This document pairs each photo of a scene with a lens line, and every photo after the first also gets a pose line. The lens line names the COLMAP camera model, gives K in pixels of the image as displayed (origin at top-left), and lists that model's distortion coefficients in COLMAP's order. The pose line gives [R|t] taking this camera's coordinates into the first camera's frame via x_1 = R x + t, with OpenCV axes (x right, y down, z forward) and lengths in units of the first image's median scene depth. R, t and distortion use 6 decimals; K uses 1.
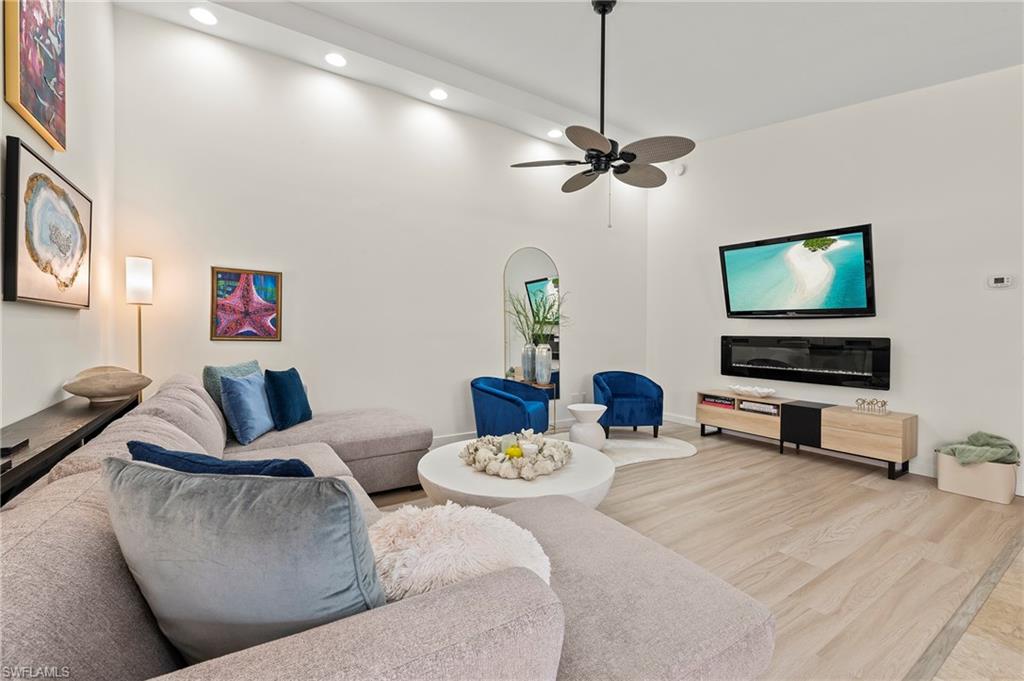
lens RADIAL K [[427.6, 0, 512.0], [0, 427.6, 340.5], [0, 0, 1]] dist [-0.001616, -0.000399]
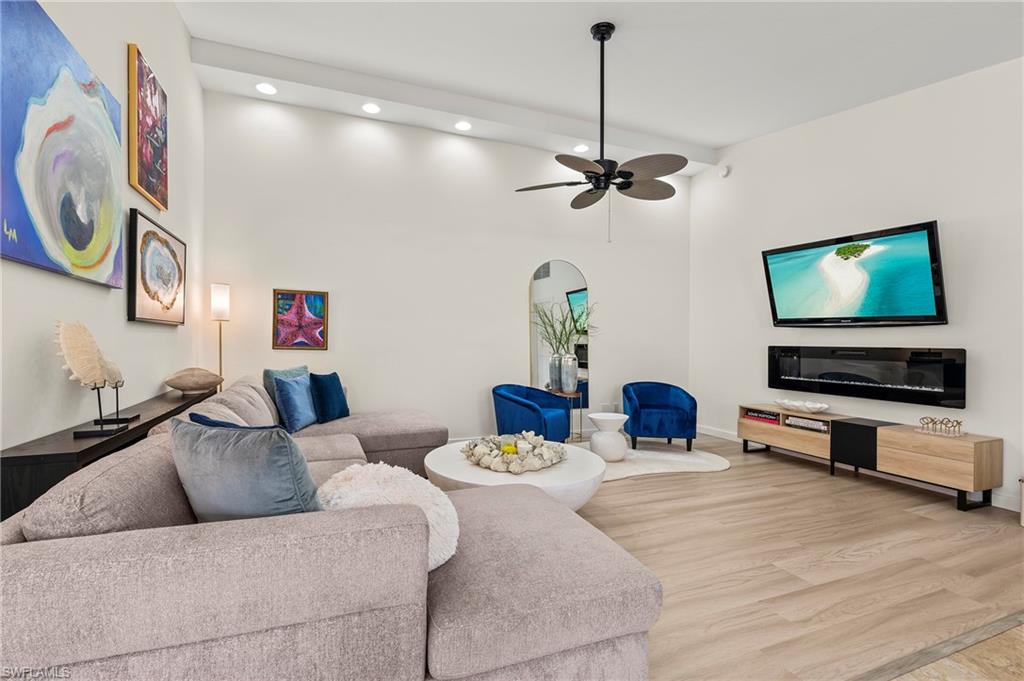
lens RADIAL K [[464.5, 0, 513.9], [0, 464.5, 347.8], [0, 0, 1]] dist [0.011069, 0.000572]
pose [[0.979994, 0.002631, -0.199007, 0.232782], [-0.004007, 0.999971, -0.006516, 0.002235], [0.198984, 0.007183, 0.979976, -0.169073]]
